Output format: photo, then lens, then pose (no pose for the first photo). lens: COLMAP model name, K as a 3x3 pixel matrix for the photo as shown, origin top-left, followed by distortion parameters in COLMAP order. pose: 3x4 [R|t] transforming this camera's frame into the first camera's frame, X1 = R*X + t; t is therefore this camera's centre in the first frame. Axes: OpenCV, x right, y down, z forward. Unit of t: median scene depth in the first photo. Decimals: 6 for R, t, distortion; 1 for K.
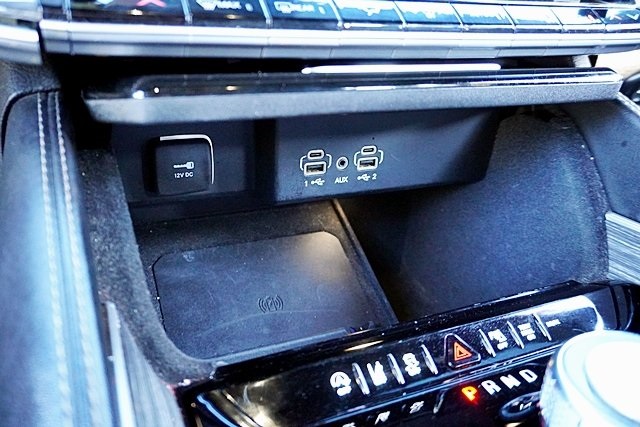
lens RADIAL K [[532.3, 0, 316.3], [0, 532.3, 212.3], [0, 0, 1]] dist [-0.026115, 0.000549]
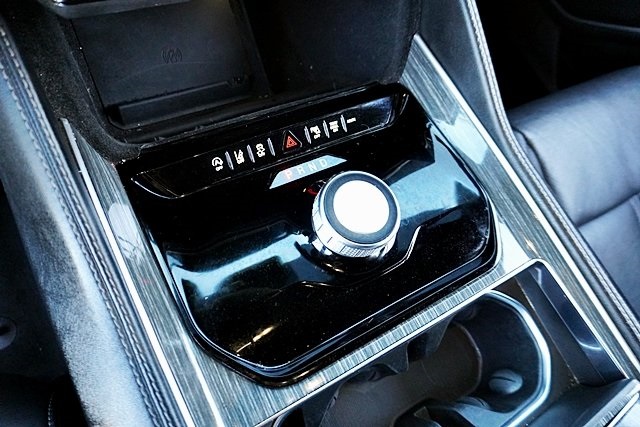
lens RADIAL K [[436.1, 0, 321.8], [0, 436.1, 213.4], [0, 0, 1]] dist [-0.041309, 0.008186]
pose [[0.969044, 0.009389, 0.246709, 0.025739], [-0.178170, 0.718338, 0.672493, -0.552784], [-0.170907, -0.695631, 0.697774, -0.163648]]
